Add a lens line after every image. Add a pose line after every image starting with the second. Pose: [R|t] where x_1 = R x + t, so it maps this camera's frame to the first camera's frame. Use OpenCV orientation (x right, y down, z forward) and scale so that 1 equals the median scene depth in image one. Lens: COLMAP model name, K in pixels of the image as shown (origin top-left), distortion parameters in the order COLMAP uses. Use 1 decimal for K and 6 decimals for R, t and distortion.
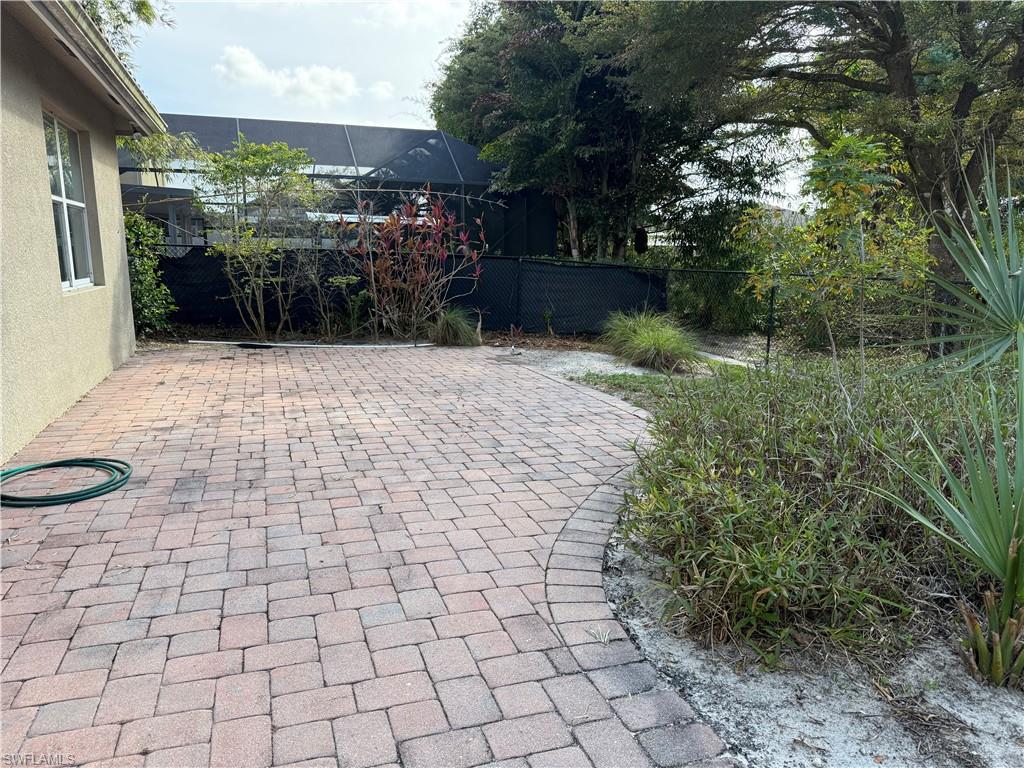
lens RADIAL K [[762.5, 0, 512.0], [0, 762.5, 384.0], [0, 0, 1]] dist [0.030580, 0.006765]
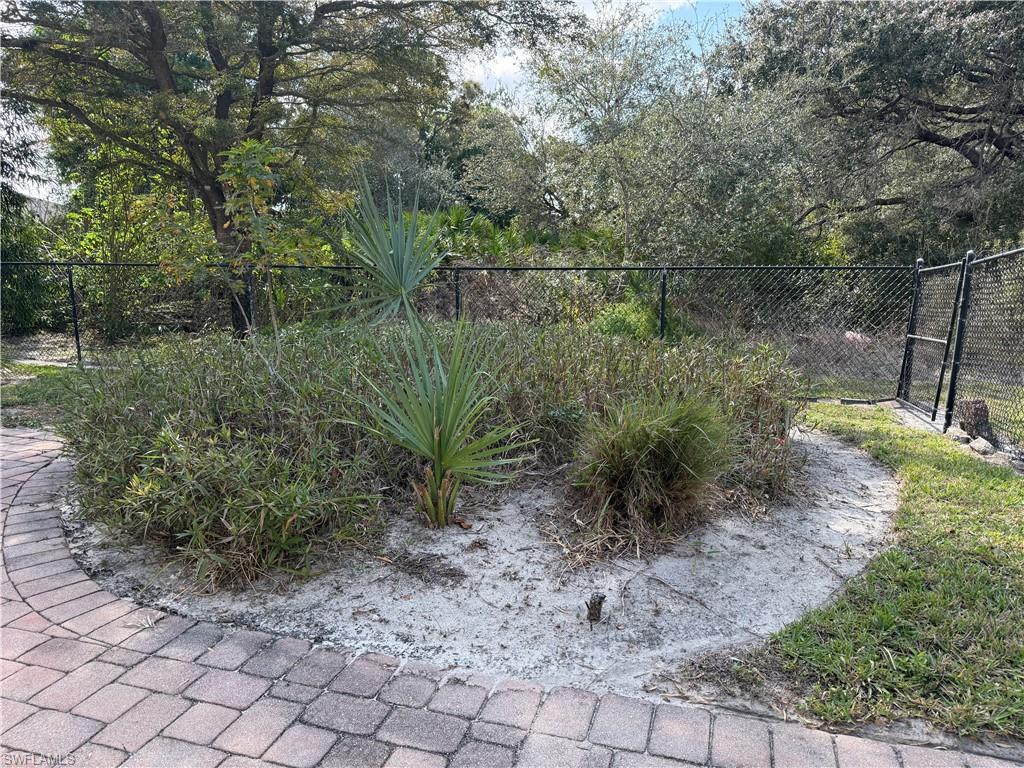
lens RADIAL K [[762.5, 0, 512.0], [0, 762.5, 384.0], [0, 0, 1]] dist [0.030580, 0.006765]
pose [[0.620936, -0.181950, 0.762452, -0.314868], [0.169410, 0.980849, 0.096101, 0.007143], [-0.765336, 0.069495, 0.639869, -0.039892]]
